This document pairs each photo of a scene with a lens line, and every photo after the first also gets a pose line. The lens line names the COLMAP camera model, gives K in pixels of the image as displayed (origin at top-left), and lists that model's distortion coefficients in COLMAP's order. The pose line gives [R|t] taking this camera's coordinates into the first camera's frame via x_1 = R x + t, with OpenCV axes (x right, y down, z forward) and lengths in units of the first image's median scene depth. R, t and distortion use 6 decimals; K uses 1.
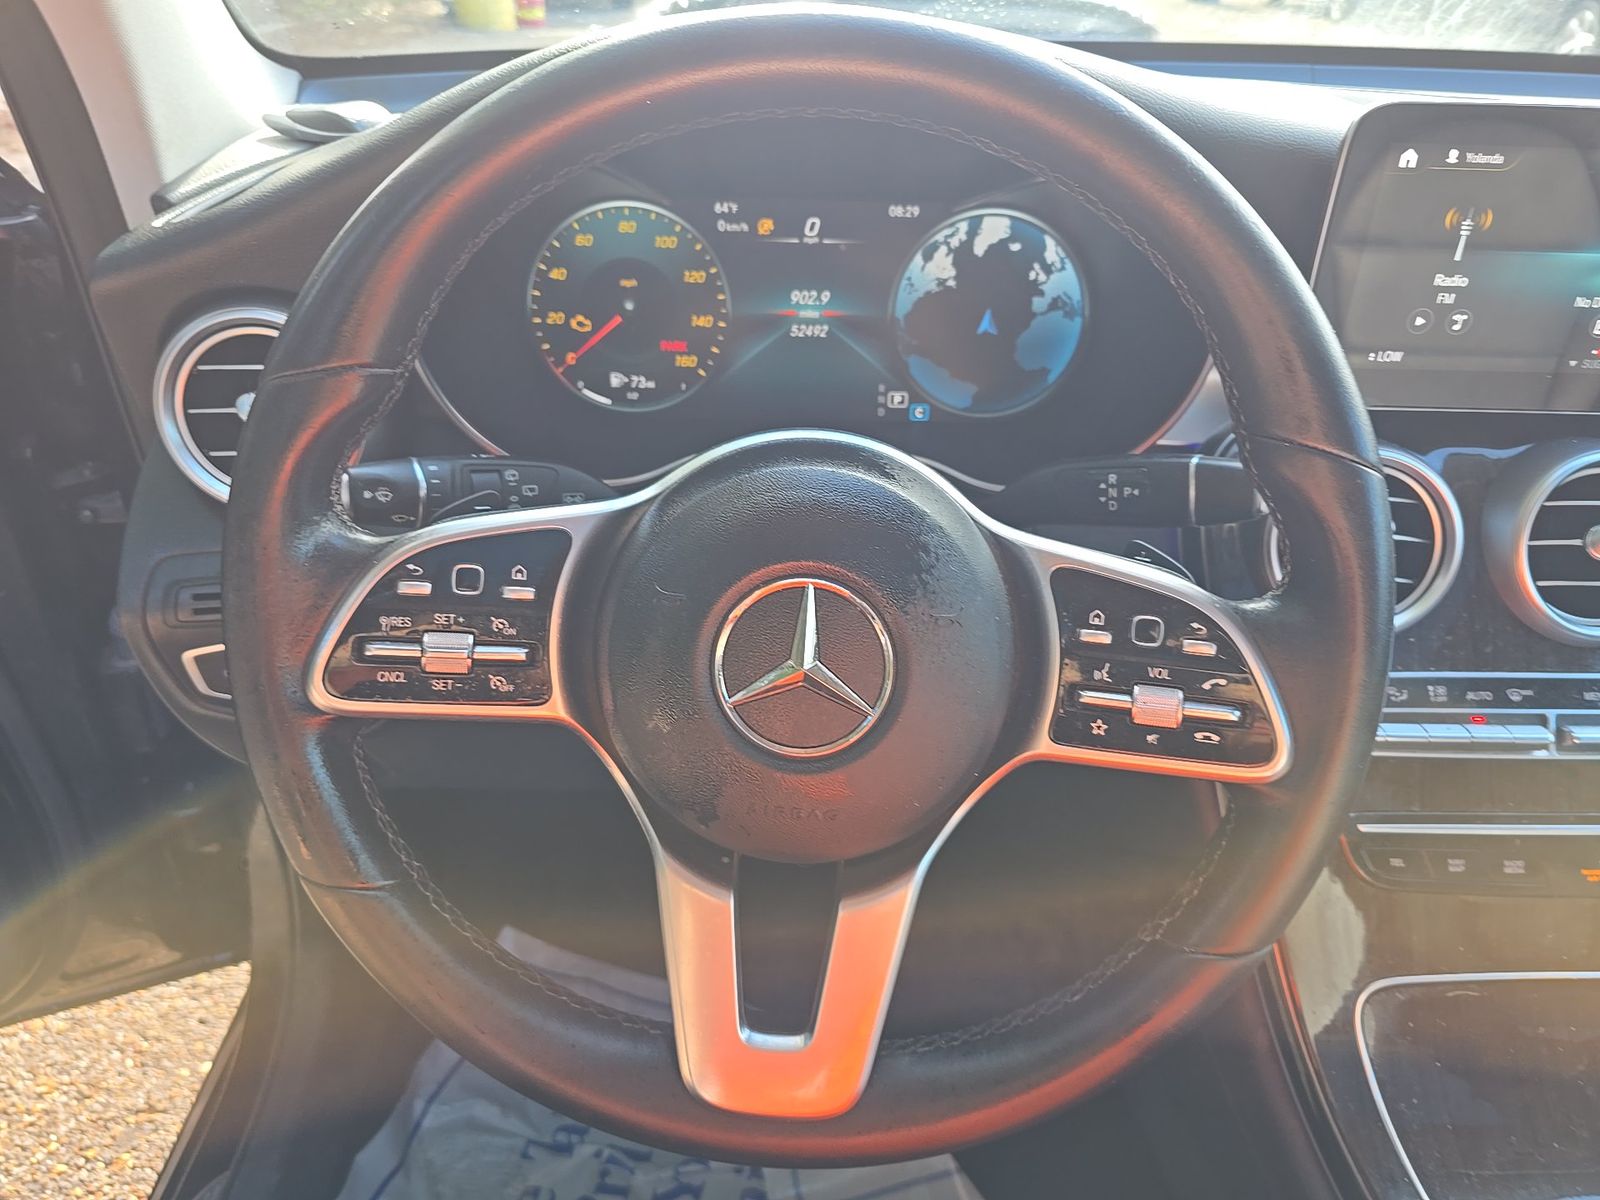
lens RADIAL K [[1056.0, 0, 810.2], [0, 1056.0, 600.0], [0, 0, 1]] dist [0.022439, -0.021354]
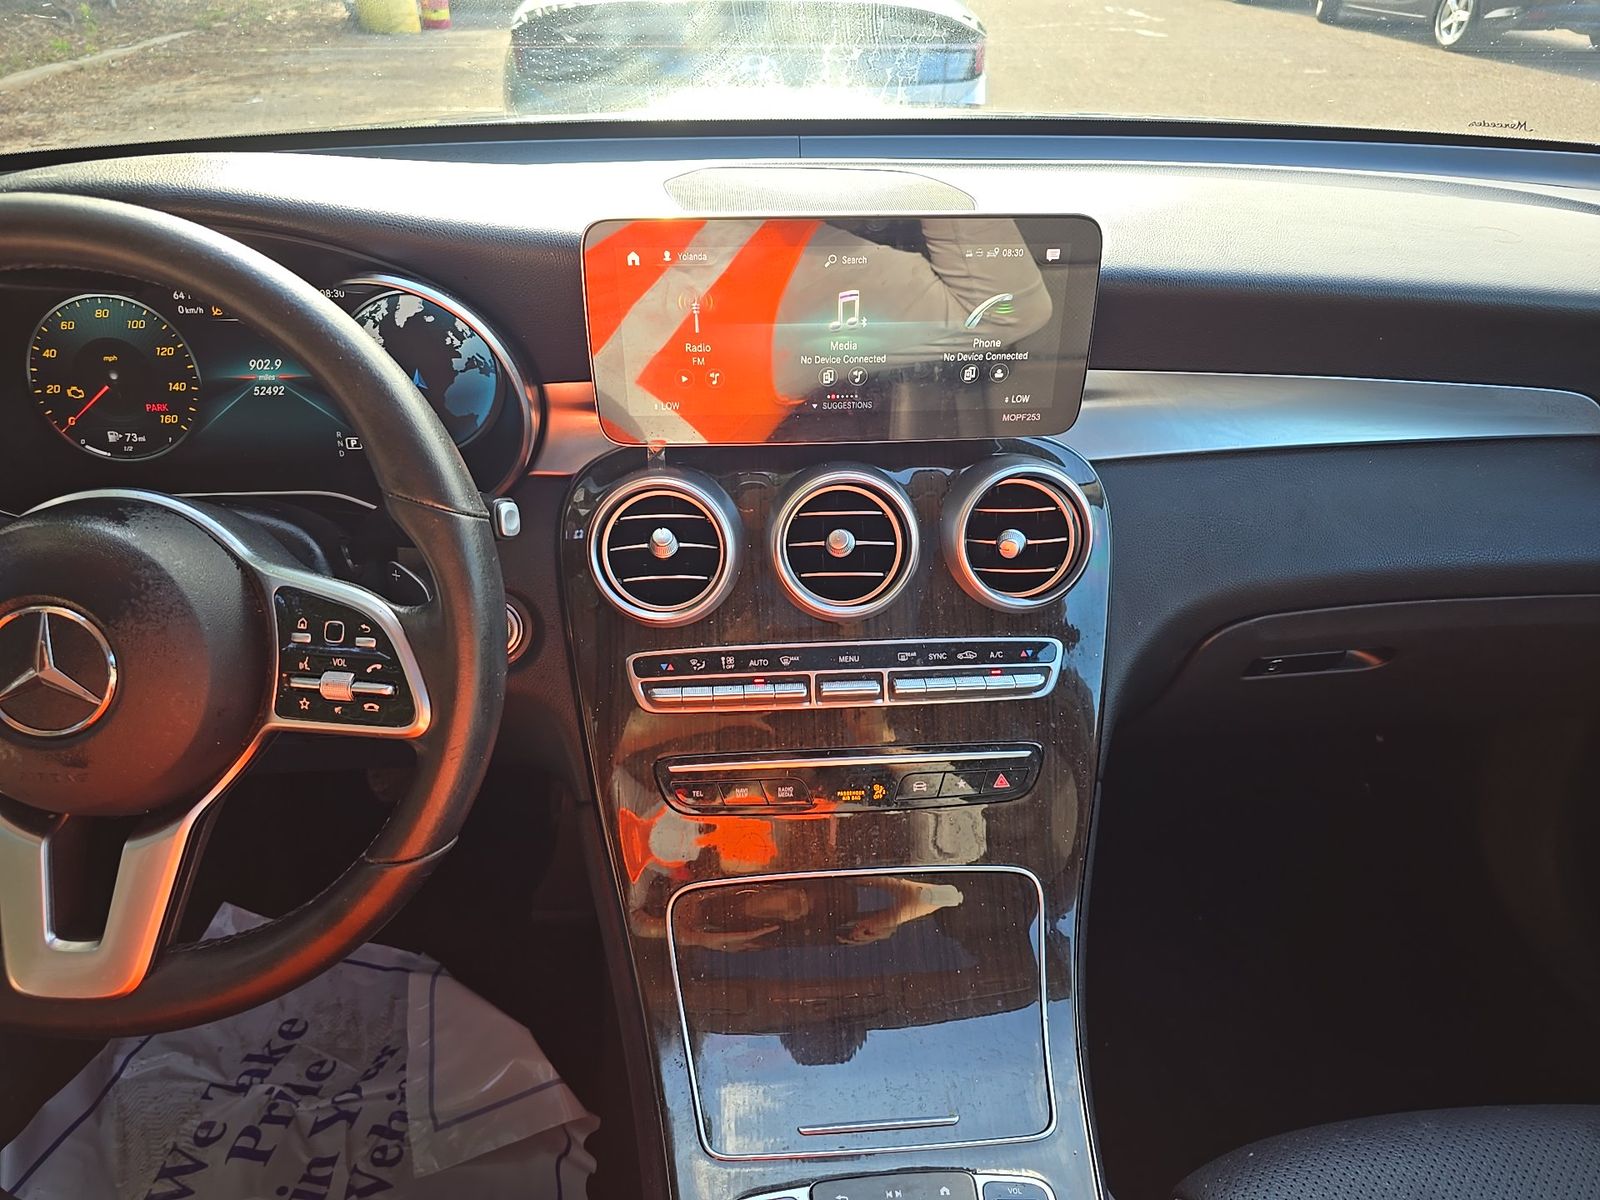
lens RADIAL K [[1056.0, 0, 849.0], [0, 1056.0, 591.4], [0, 0, 1]] dist [0.022439, -0.021354]
pose [[0.998091, -0.044330, 0.043000, 0.612205], [0.043926, 0.998982, 0.010282, -0.005248], [-0.043412, -0.008374, 0.999022, -0.264666]]
